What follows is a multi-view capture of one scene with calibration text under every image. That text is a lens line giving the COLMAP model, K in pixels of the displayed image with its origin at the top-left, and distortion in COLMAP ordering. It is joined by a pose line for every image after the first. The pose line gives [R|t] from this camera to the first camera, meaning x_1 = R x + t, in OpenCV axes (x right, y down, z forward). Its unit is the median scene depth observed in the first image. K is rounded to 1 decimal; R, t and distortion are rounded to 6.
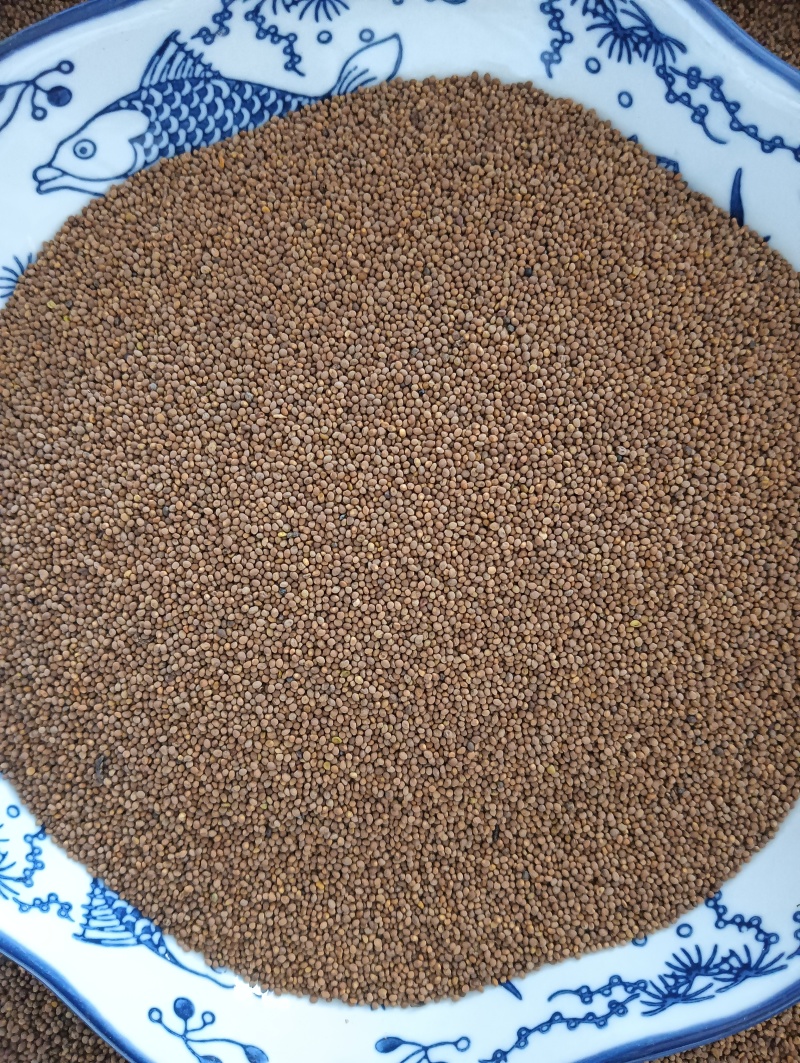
lens RADIAL K [[884.5, 0, 392.3], [0, 884.5, 523.8], [0, 0, 1]] dist [0.089250, -0.297480]
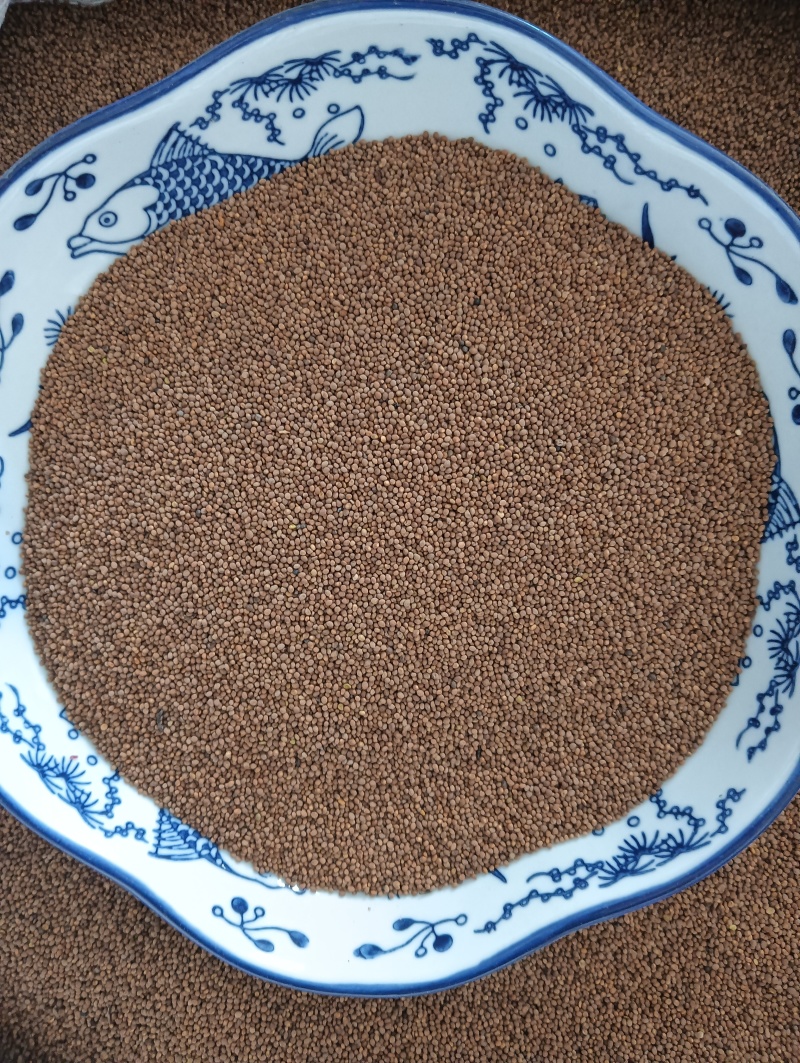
lens RADIAL K [[877.7, 0, 391.8], [0, 877.7, 534.6], [0, 0, 1]] dist [0.099764, -0.319104]
pose [[0.998001, -0.062024, -0.012166, 0.029324], [0.062580, 0.996661, 0.052453, -0.032365], [0.008872, -0.053109, 0.998549, -0.233947]]
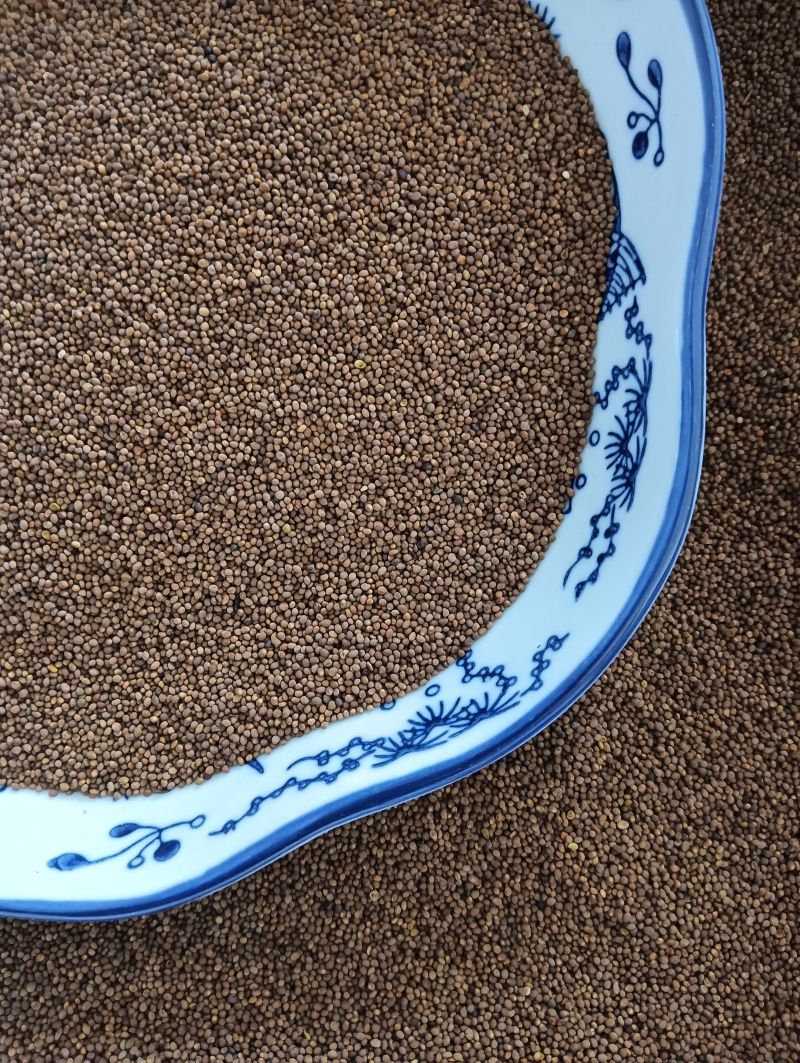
lens RADIAL K [[877.7, 0, 395.4], [0, 877.7, 528.0], [0, 0, 1]] dist [0.099764, -0.319104]
pose [[0.998692, -0.045062, 0.024166, 0.275902], [0.045065, 0.998984, 0.000427, 0.283947], [-0.024161, 0.000663, 0.999708, 0.056294]]
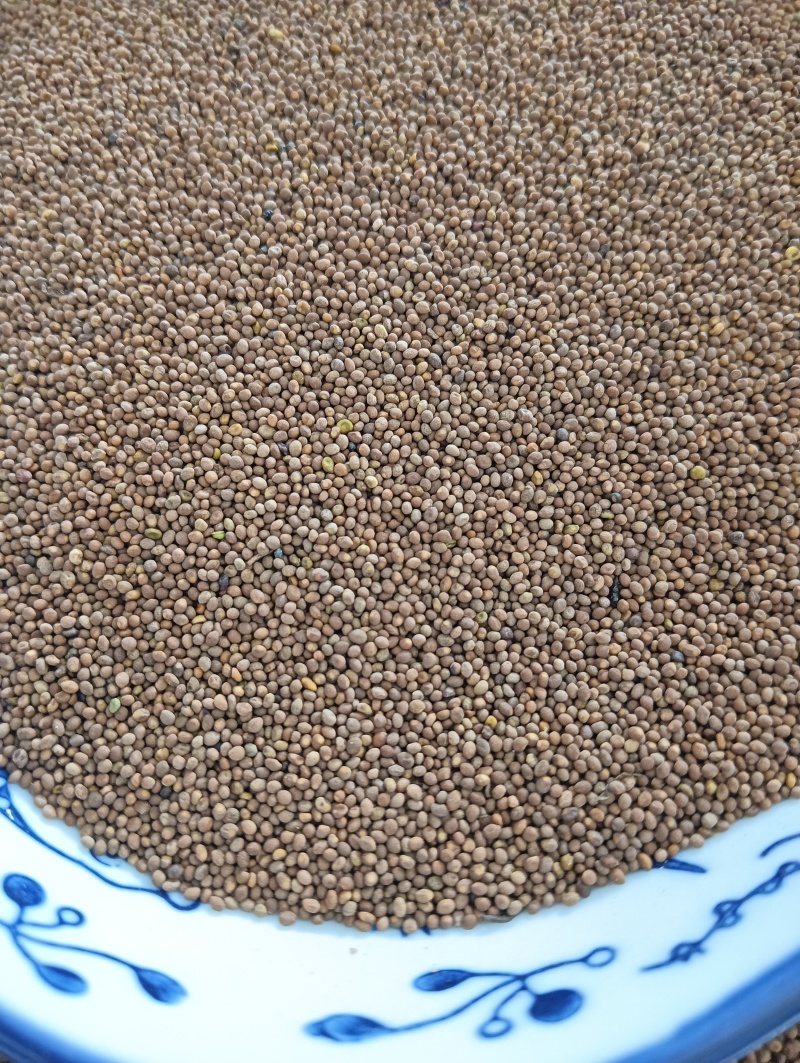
lens RADIAL K [[884.5, 0, 393.2], [0, 884.5, 536.1], [0, 0, 1]] dist [0.089250, -0.297480]
pose [[0.999932, 0.000434, 0.011653, -0.036262], [0.004231, 0.917719, -0.397207, 0.562491], [-0.010867, 0.397229, 0.917655, 0.469956]]
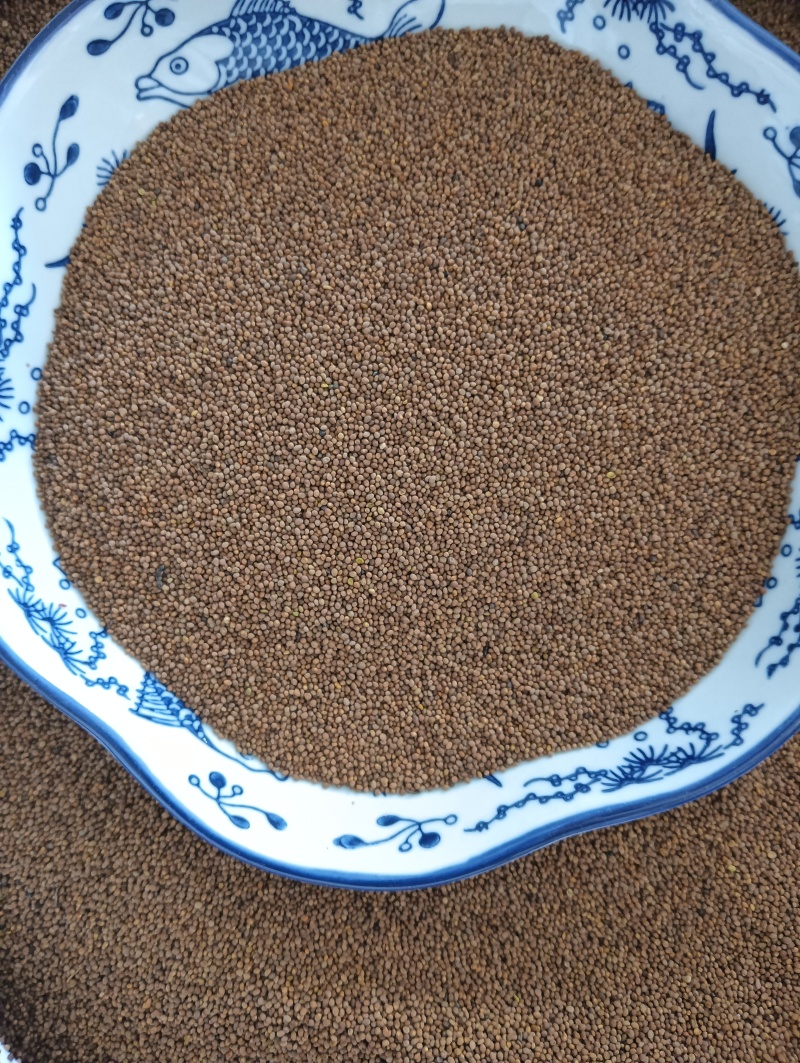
lens RADIAL K [[877.7, 0, 393.2], [0, 877.7, 525.6], [0, 0, 1]] dist [0.099764, -0.319104]
pose [[0.998317, 0.056435, 0.013377, -0.035779], [-0.056174, 0.998237, -0.019146, 0.217348], [-0.014434, 0.018362, 0.999727, -0.198342]]
